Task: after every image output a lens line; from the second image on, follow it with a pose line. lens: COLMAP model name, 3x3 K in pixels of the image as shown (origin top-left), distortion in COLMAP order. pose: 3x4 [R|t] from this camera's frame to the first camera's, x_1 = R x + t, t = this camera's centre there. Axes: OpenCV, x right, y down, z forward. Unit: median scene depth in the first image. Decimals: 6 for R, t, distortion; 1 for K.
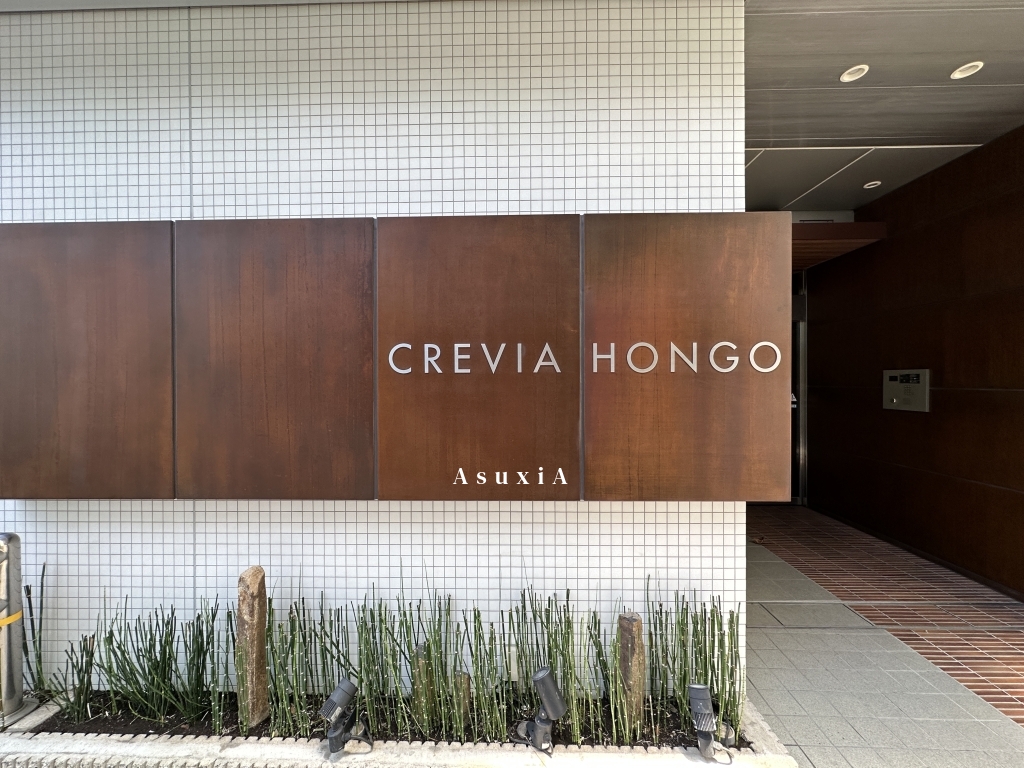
lens RADIAL K [[410.7, 0, 508.3], [0, 410.7, 383.5], [0, 0, 1]] dist [-0.003988, 0.000967]
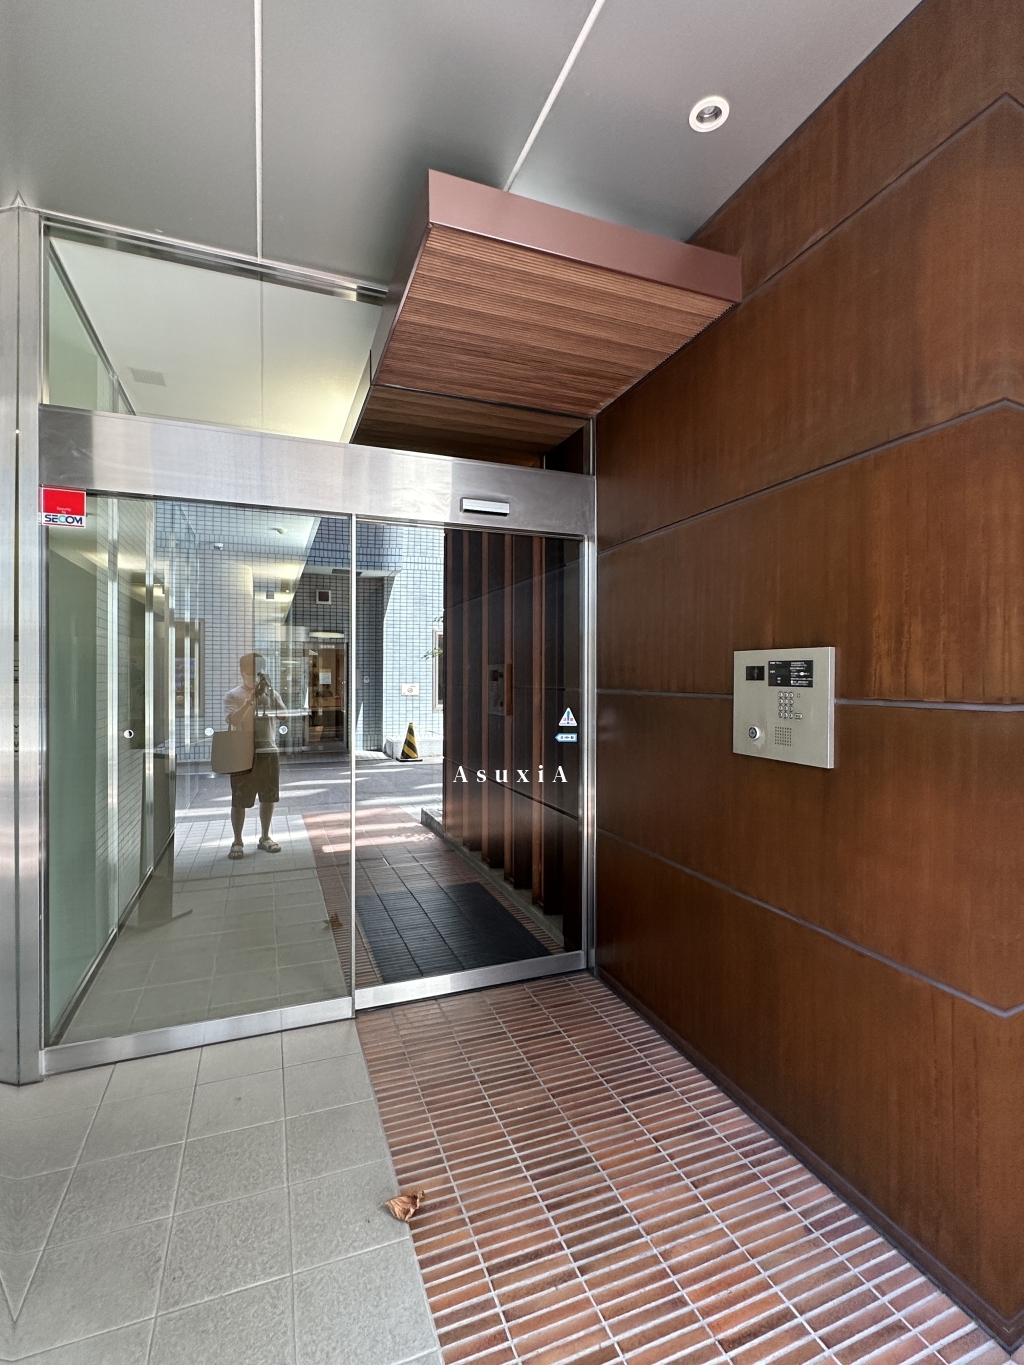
lens RADIAL K [[637.8, 0, 515.0], [0, 637.8, 680.2], [0, 0, 1]] dist [-0.017014, 0.000034]
pose [[0.920149, 0.001205, 0.391567, 0.535492], [-0.001478, 0.999999, 0.000396, -0.006029], [-0.391566, -0.000943, 0.920149, 0.577025]]
